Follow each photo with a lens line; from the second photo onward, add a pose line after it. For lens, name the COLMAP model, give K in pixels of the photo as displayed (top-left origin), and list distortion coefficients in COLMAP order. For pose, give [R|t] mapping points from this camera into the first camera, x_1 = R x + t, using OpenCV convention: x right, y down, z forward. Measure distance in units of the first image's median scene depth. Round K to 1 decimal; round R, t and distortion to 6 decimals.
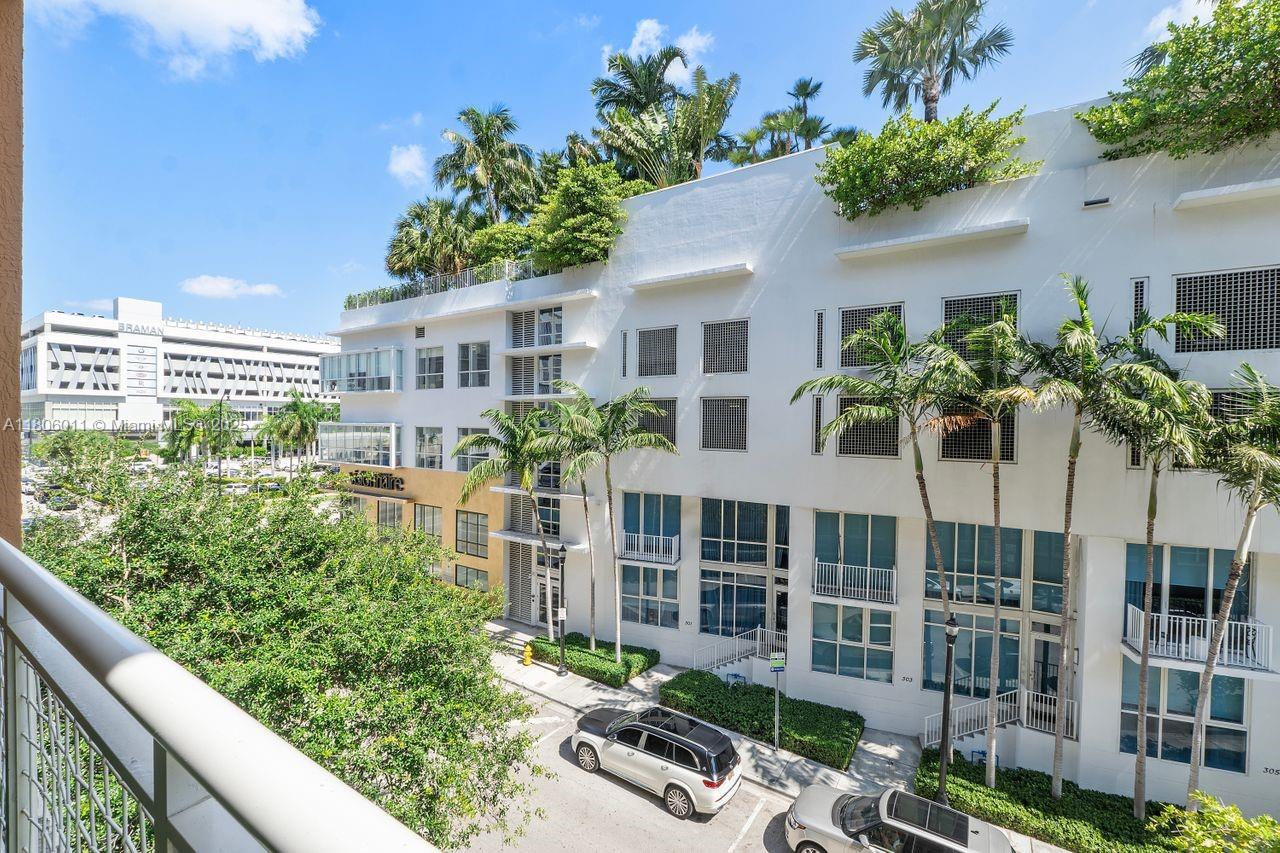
lens RADIAL K [[541.1, 0, 643.9], [0, 541.1, 425.4], [0, 0, 1]] dist [-0.004557, -0.000017]
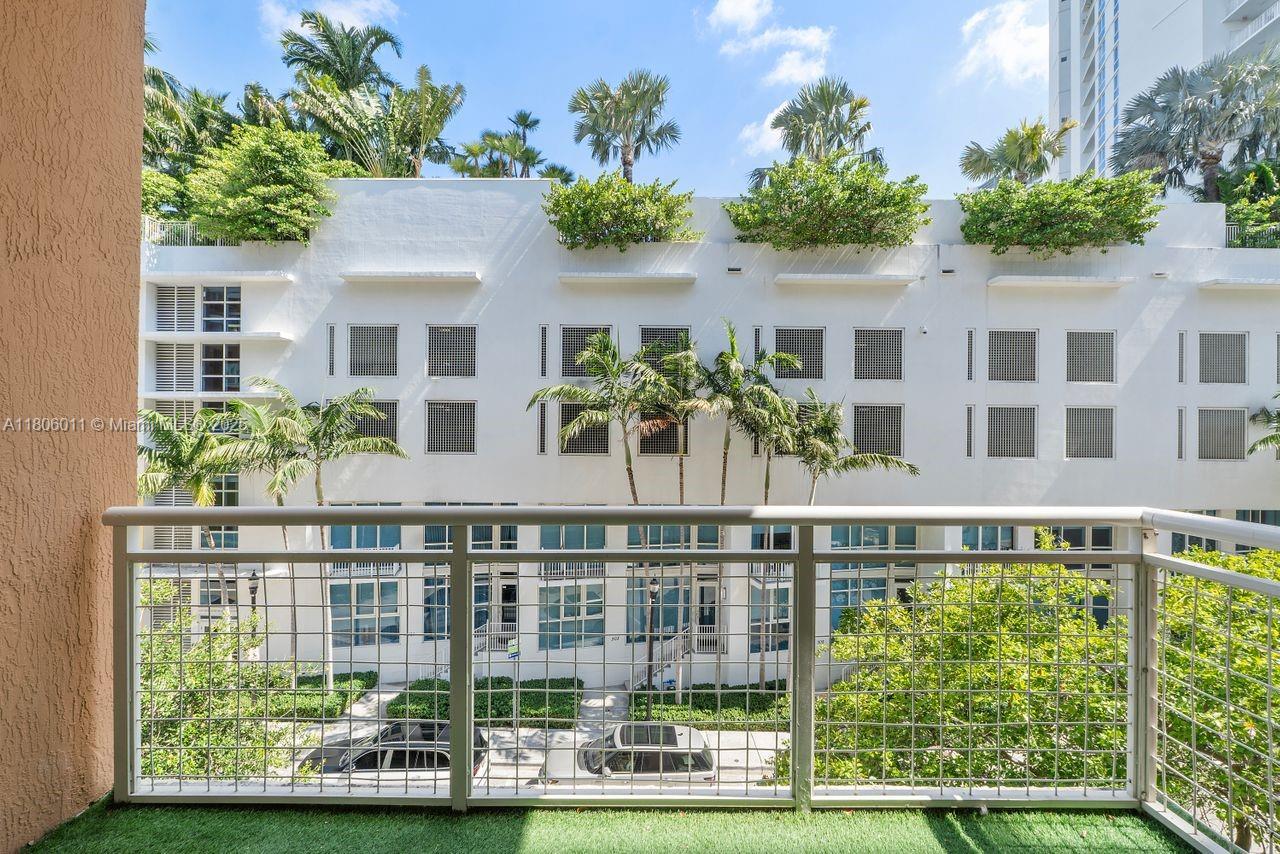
lens RADIAL K [[541.1, 0, 638.7], [0, 541.1, 426.7], [0, 0, 1]] dist [-0.004557, -0.000017]
pose [[0.832589, -0.001912, 0.553889, -0.130277], [0.007238, 0.999946, -0.007428, 0.006427], [-0.553845, 0.010194, 0.832558, -0.033620]]
